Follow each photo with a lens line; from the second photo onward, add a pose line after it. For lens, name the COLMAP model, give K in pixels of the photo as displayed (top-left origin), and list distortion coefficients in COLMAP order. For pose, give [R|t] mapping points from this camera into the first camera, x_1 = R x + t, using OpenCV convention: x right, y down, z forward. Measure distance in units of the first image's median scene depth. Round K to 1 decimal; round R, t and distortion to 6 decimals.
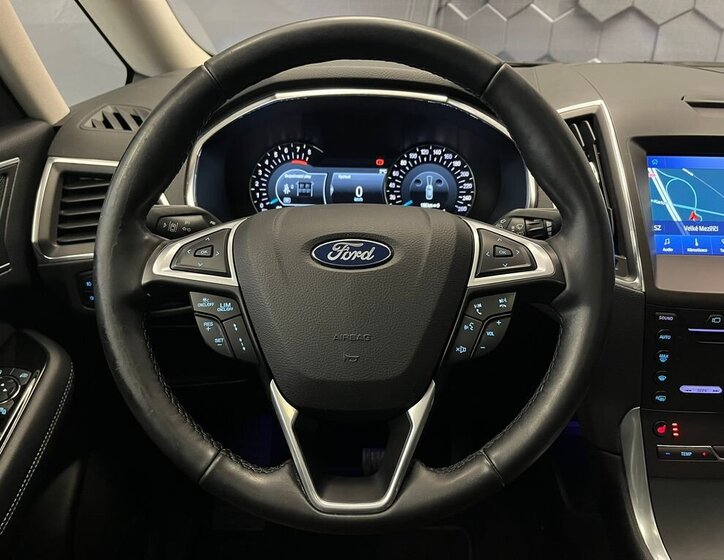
lens RADIAL K [[555.3, 0, 359.0], [0, 555.3, 282.3], [0, 0, 1]] dist [0.008032, -0.012132]
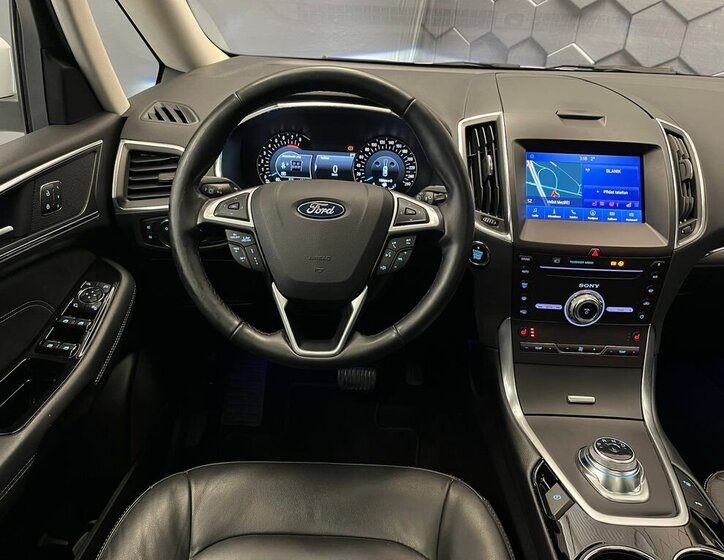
lens RADIAL K [[553.1, 0, 362.0], [0, 553.1, 280.0], [0, 0, 1]] dist [0.015785, -0.001950]
pose [[0.999464, 0.027882, 0.017158, 0.061671], [-0.028753, 0.998191, 0.052793, 0.048510], [-0.015655, -0.053258, 0.998458, -0.491550]]
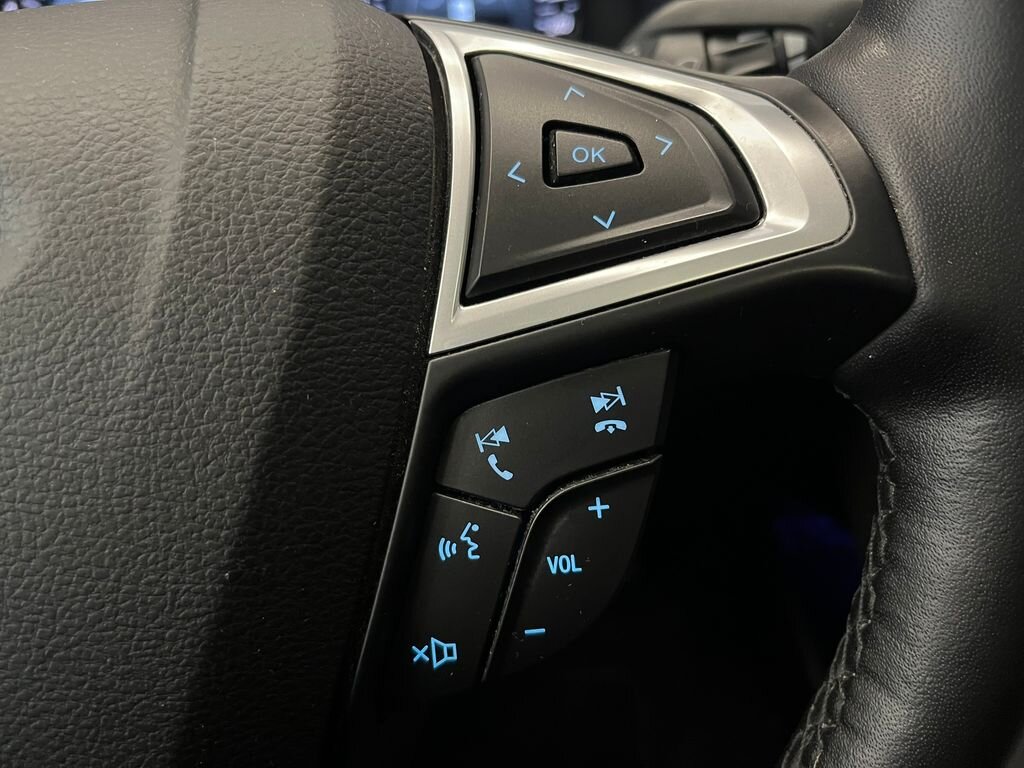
lens RADIAL K [[774.5, 0, 543.4], [0, 774.5, 384.1], [0, 0, 1]] dist [-0.000208, 0.001523]
pose [[0.991495, -0.129520, 0.012745, 0.160543], [0.123637, 0.967963, 0.218543, -0.026167], [-0.040643, -0.215109, 0.975744, 0.500873]]
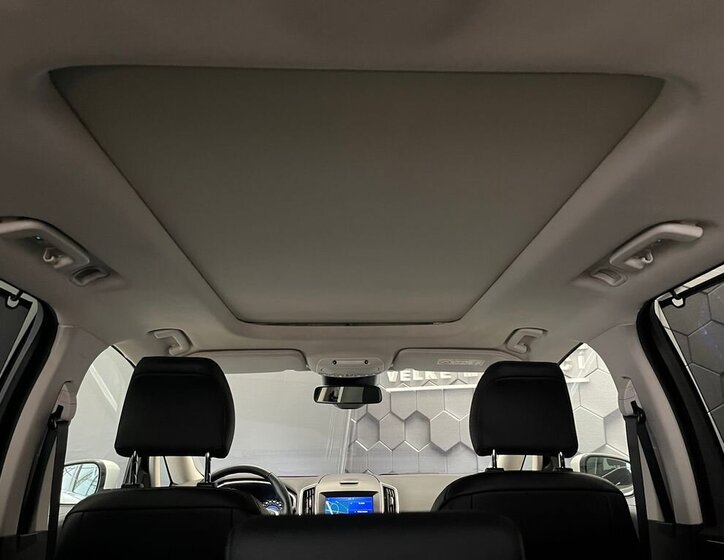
lens RADIAL K [[555.3, 0, 359.0], [0, 555.3, 282.3], [0, 0, 1]] dist [0.008032, -0.012132]
pose [[0.998585, -0.005165, 0.052924, 0.549360], [0.038947, 0.748669, -0.661798, 1.136794], [-0.036204, 0.662923, 0.747811, -2.671432]]
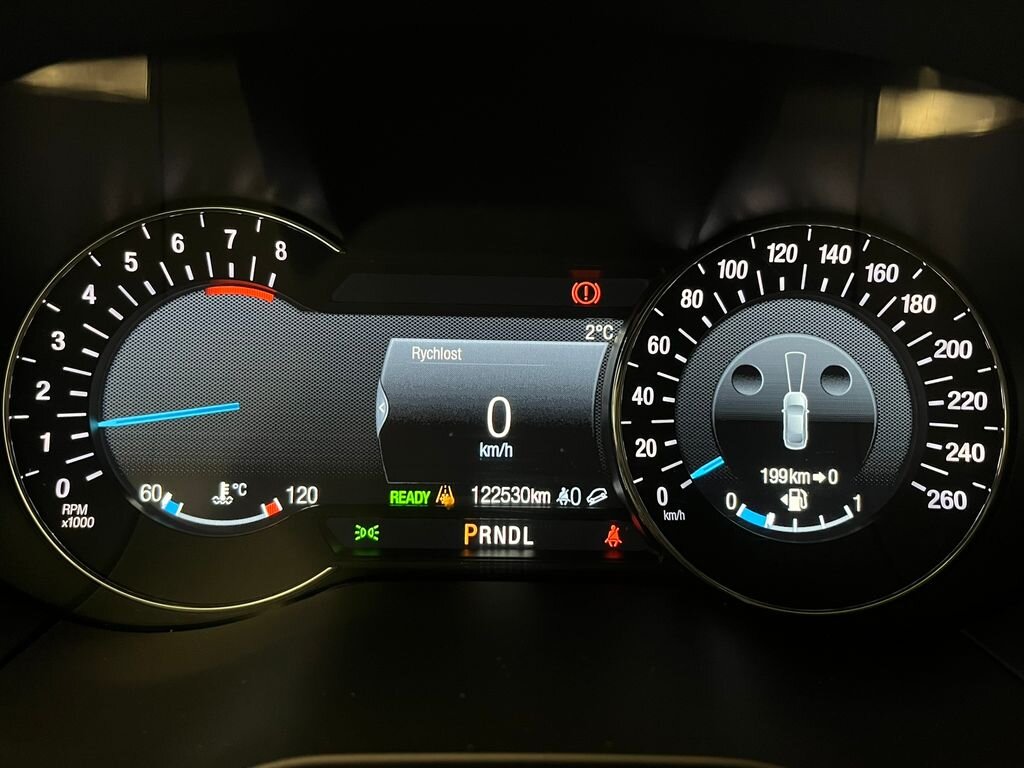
lens RADIAL K [[761.4, 0, 512.0], [0, 761.4, 384.0], [0, 0, 1]] dist [-0.003928, 0.006424]
pose [[0.999322, -0.000960, 0.036814, -0.007592], [0.001718, 0.999787, -0.020560, -0.204097], [-0.036786, 0.020610, 0.999111, 0.808717]]
